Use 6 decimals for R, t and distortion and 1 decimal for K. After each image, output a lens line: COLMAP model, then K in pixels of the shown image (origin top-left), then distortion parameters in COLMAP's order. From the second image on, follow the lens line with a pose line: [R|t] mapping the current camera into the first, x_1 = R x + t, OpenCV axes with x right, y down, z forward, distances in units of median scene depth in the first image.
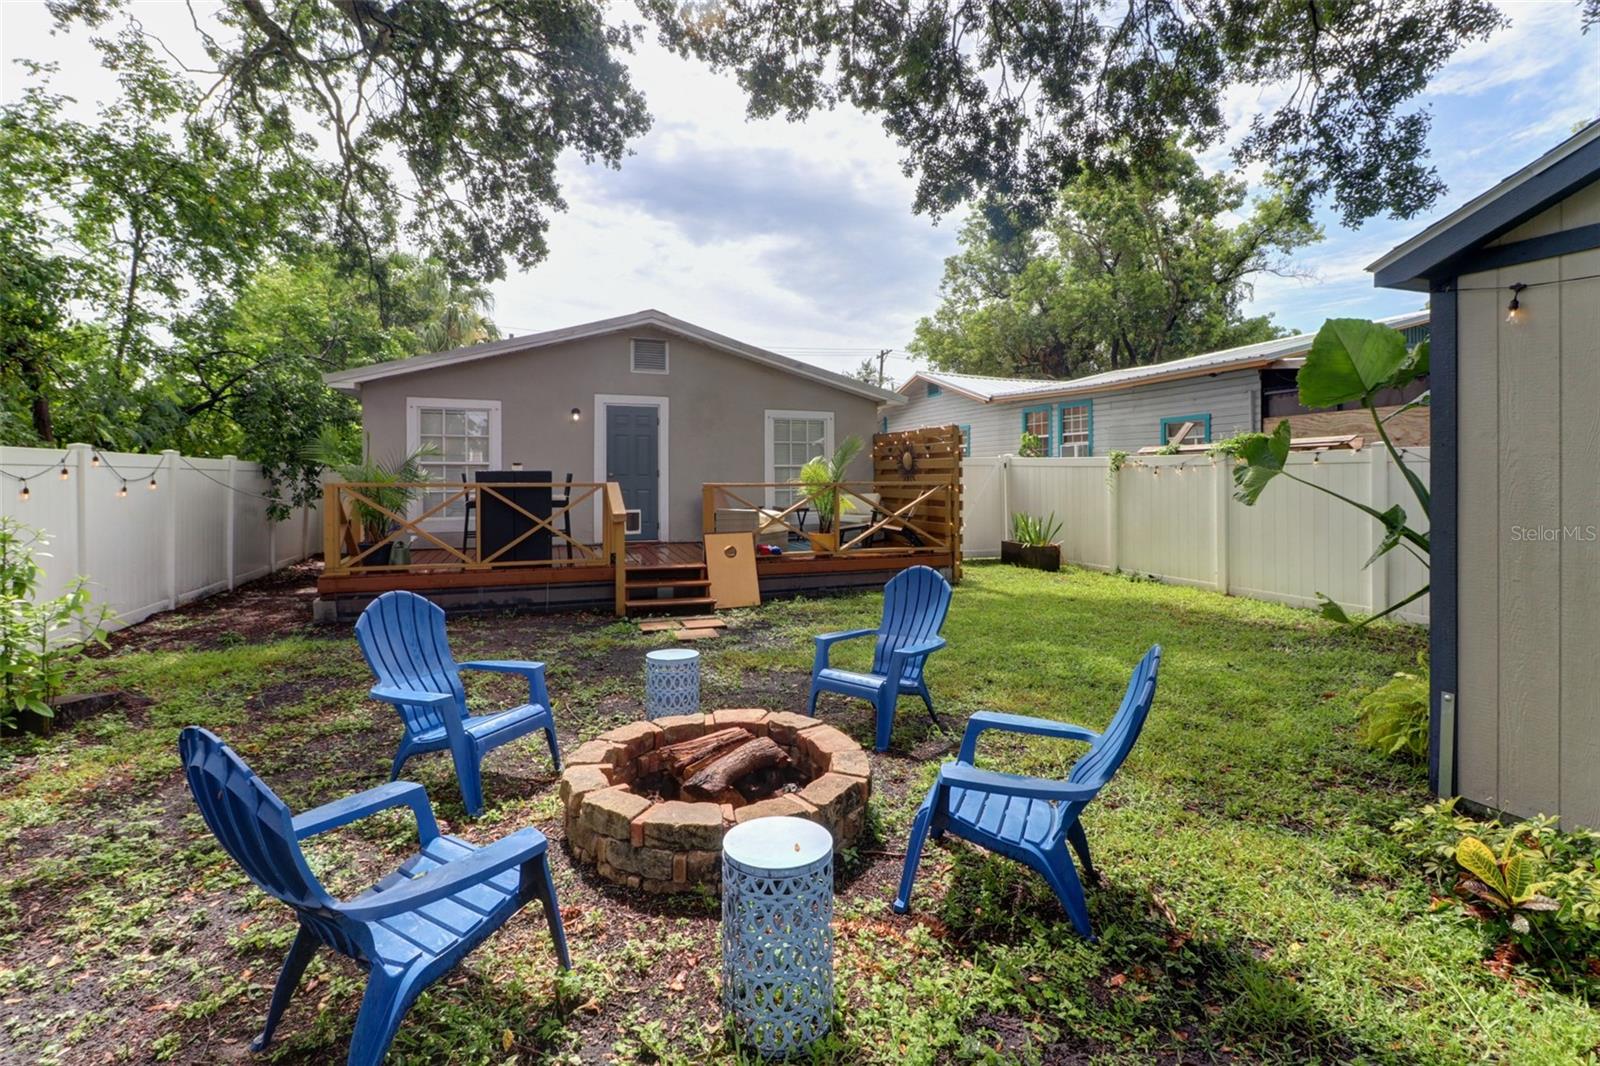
lens RADIAL K [[723.1, 0, 801.9], [0, 723.1, 475.1], [0, 0, 1]] dist [0.011799, 0.000018]
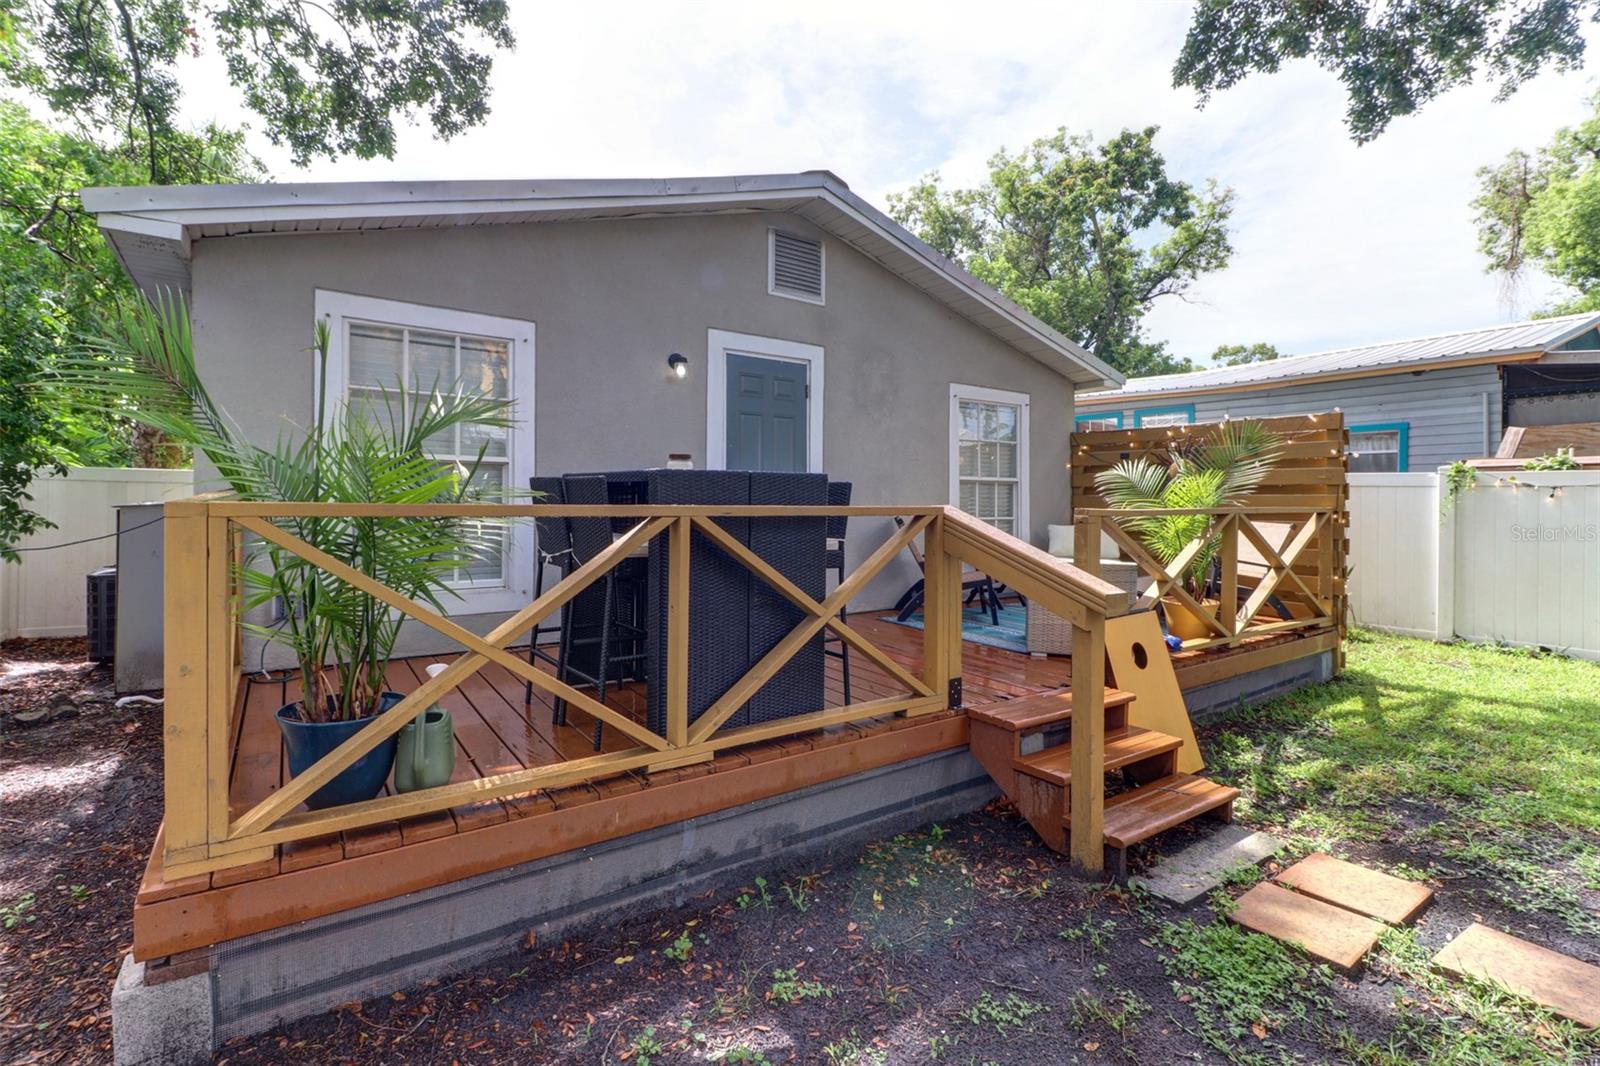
lens RADIAL K [[742.1, 0, 804.5], [0, 742.1, 503.2], [0, 0, 1]] dist [0.029952, -0.031197]
pose [[0.967376, 0.007524, 0.253233, -0.329197], [-0.009331, 0.999939, 0.005936, 0.005466], [-0.253173, -0.008105, 0.967387, 0.450716]]
